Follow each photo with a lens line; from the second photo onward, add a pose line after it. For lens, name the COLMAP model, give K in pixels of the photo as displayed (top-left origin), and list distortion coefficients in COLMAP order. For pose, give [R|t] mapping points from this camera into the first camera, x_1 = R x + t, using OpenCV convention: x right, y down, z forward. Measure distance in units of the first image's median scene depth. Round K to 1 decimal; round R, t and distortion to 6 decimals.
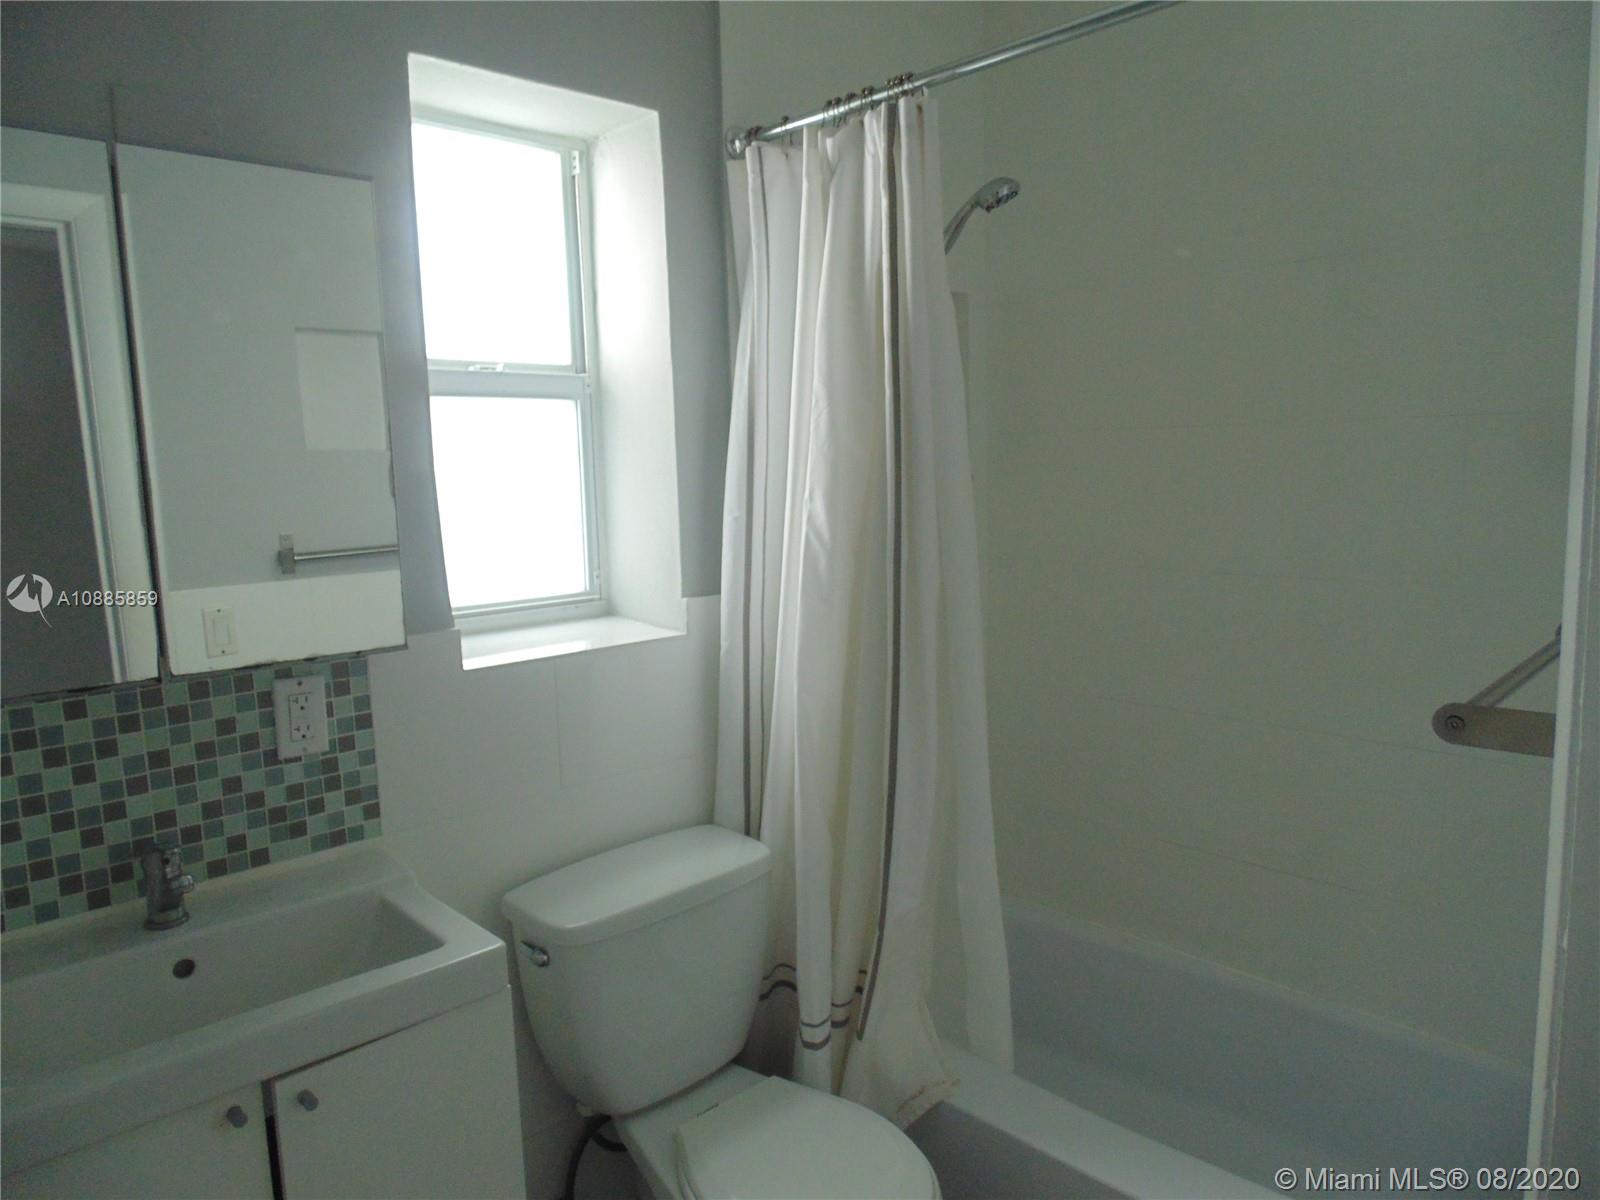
lens RADIAL K [[1062.1, 0, 810.5], [0, 1062.1, 605.6], [0, 0, 1]] dist [-0.021875, 0.010844]
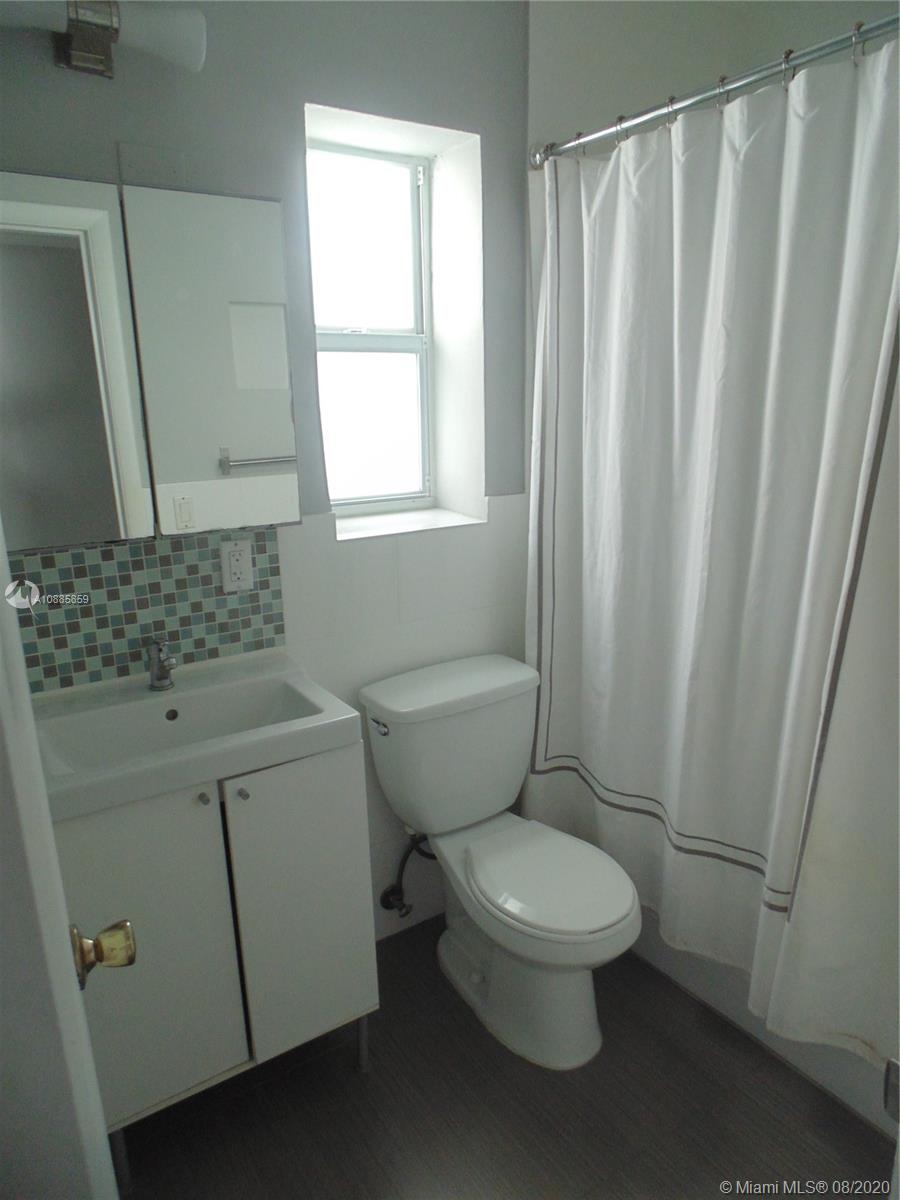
lens RADIAL K [[796.5, 0, 445.7], [0, 796.5, 617.0], [0, 0, 1]] dist [-0.021875, 0.010844]
pose [[0.982264, 0.054757, -0.179331, 0.031638], [-0.029658, 0.989741, 0.139757, 0.005343], [0.185144, -0.131960, 0.973811, -0.085319]]
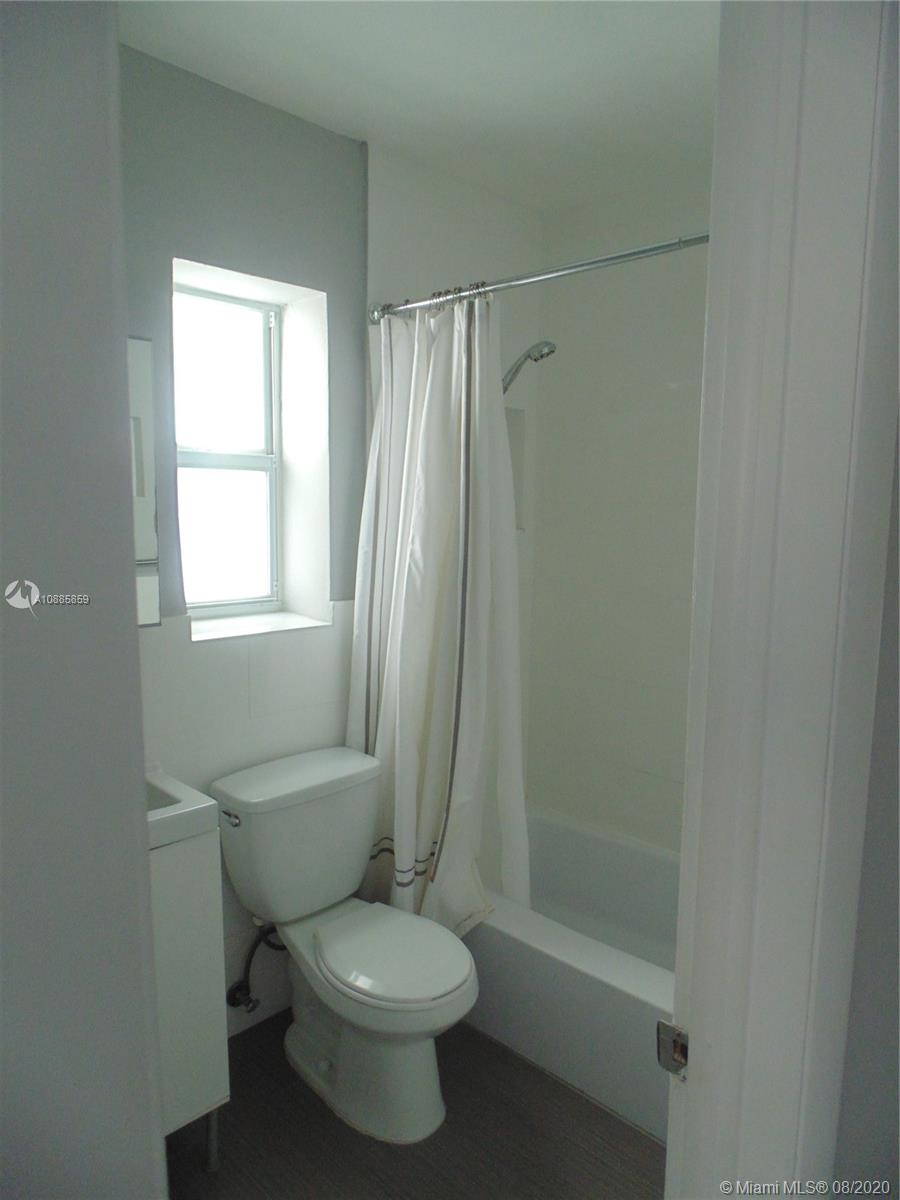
lens RADIAL K [[796.5, 0, 451.7], [0, 796.5, 618.4], [0, 0, 1]] dist [-0.021875, 0.010844]
pose [[0.998862, 0.036353, 0.030885, 0.026132], [-0.036535, 0.999318, 0.005346, 0.005446], [-0.030669, -0.006468, 0.999509, -0.206911]]
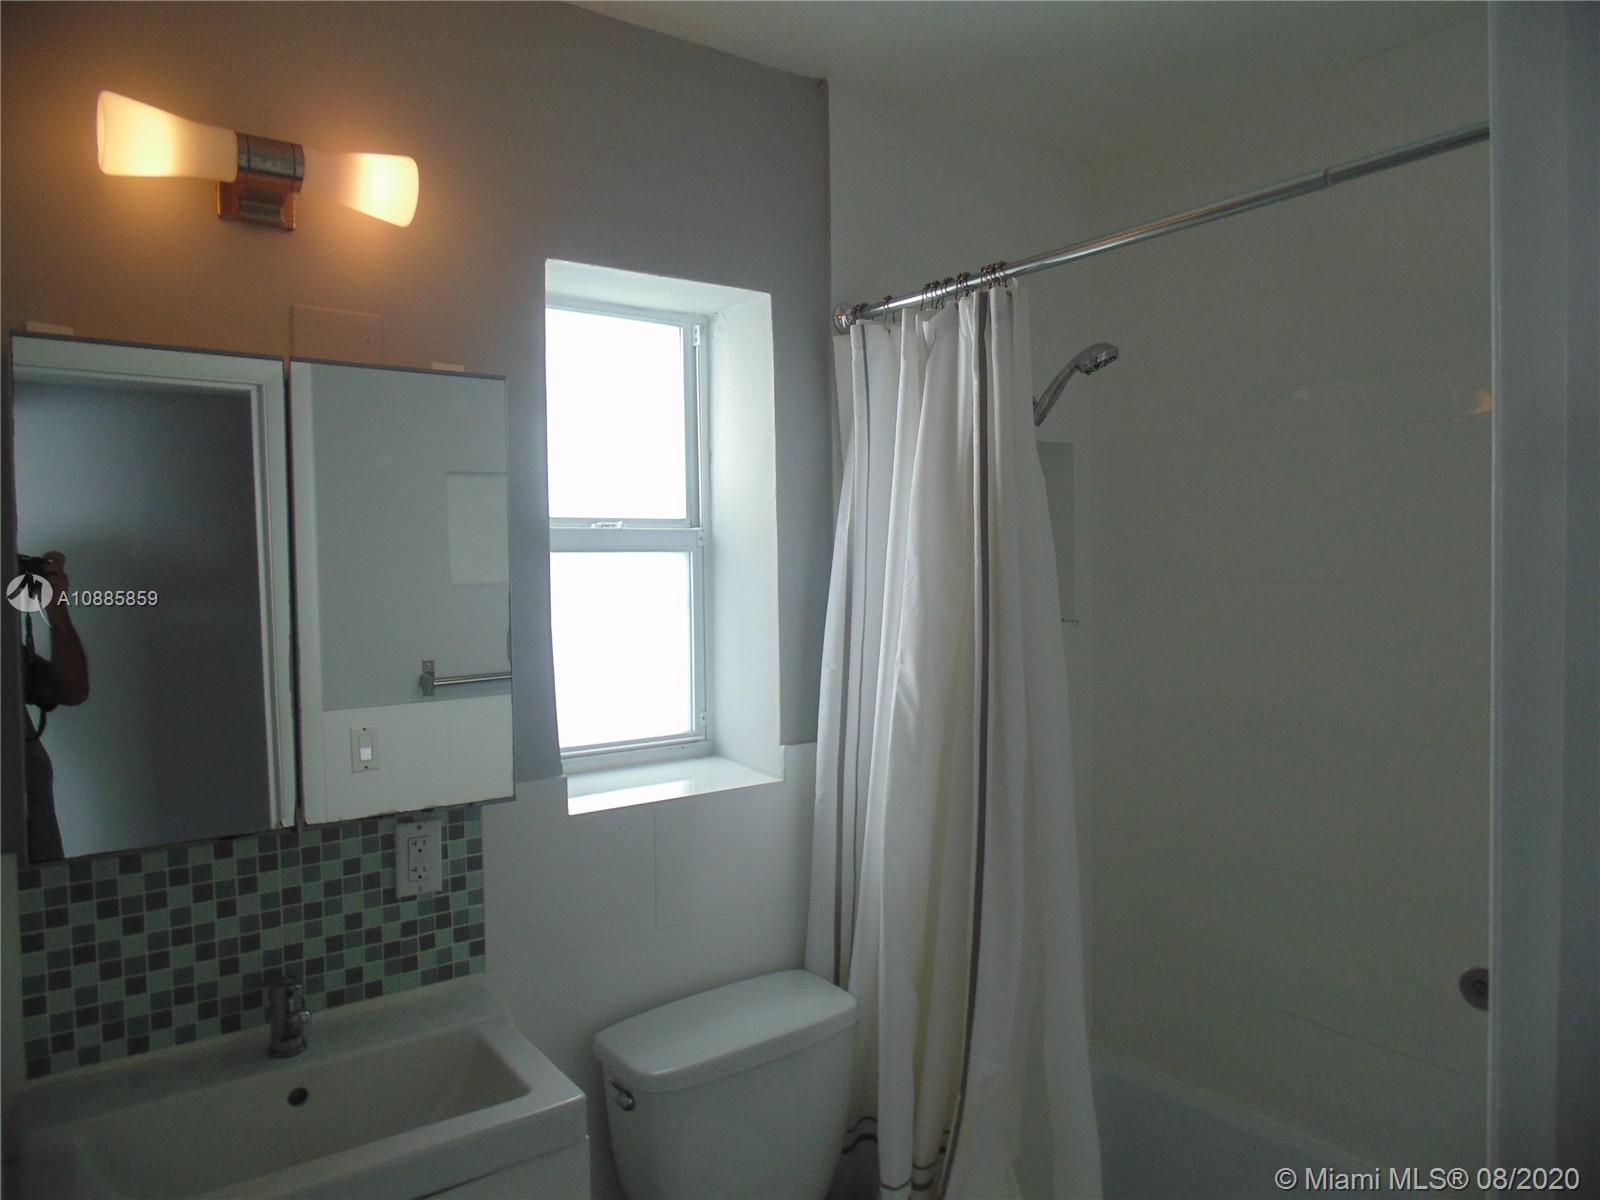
lens RADIAL K [[1062.1, 0, 813.1], [0, 1062.1, 601.6], [0, 0, 1]] dist [-0.021875, 0.010844]
pose [[0.991860, 0.018205, -0.126025, 0.044726], [-0.029538, 0.995624, -0.088654, -0.063297], [0.123859, 0.091655, 0.988058, -0.039950]]
